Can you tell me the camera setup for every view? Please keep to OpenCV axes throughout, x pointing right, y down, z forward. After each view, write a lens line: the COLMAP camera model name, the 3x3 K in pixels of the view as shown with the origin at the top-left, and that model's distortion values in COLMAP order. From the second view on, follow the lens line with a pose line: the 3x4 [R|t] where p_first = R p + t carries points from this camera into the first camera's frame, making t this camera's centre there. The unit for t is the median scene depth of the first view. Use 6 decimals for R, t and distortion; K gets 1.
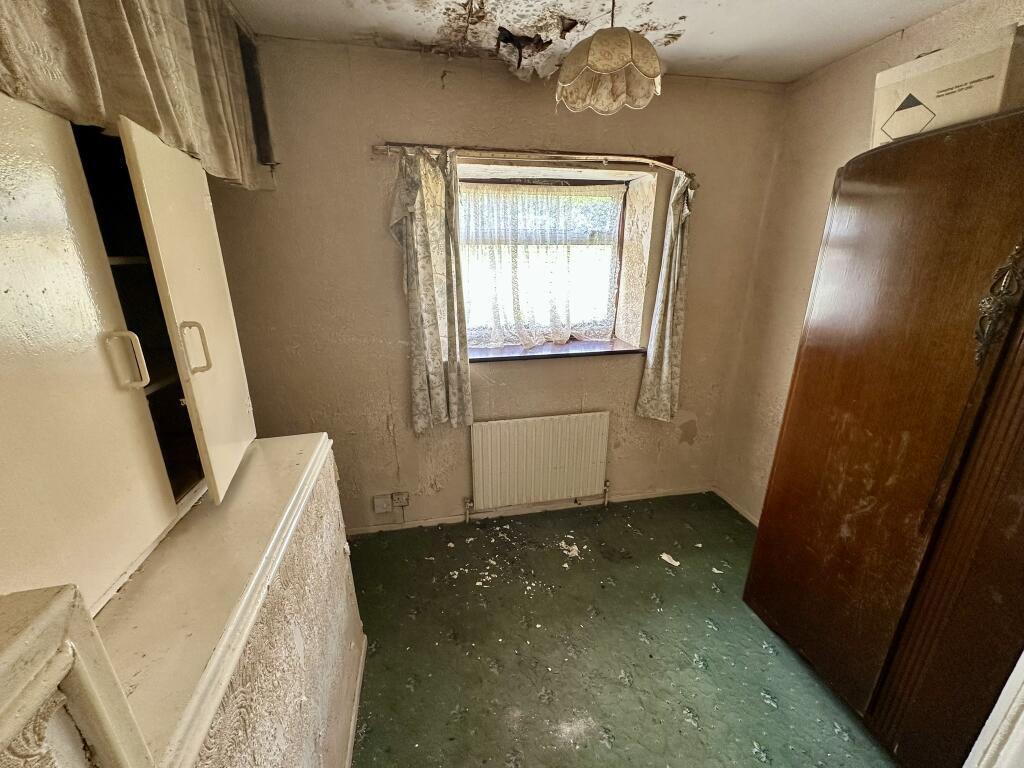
lens RADIAL K [[405.4, 0, 513.9], [0, 405.4, 381.1], [0, 0, 1]] dist [-0.004502, 0.000246]
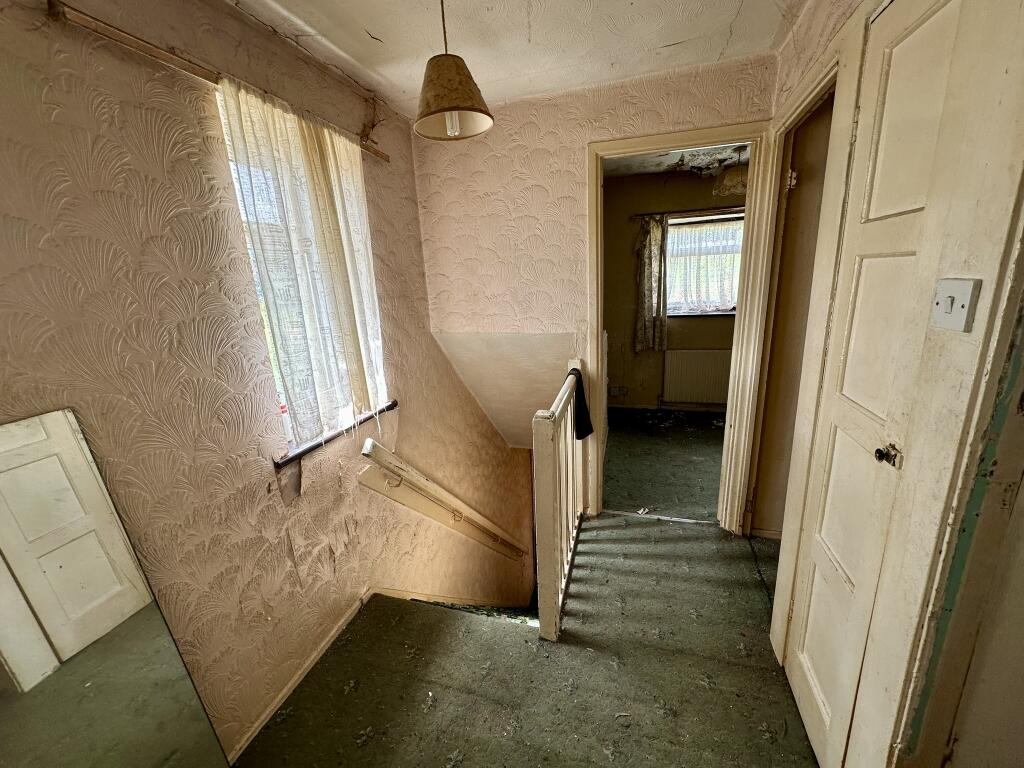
lens RADIAL K [[405.4, 0, 517.8], [0, 405.4, 383.0], [0, 0, 1]] dist [-0.004502, 0.000246]
pose [[0.886314, 0.075460, -0.456896, 0.173541], [-0.090343, 0.995852, -0.010779, 0.367132], [0.454187, 0.050831, 0.889455, -1.078621]]
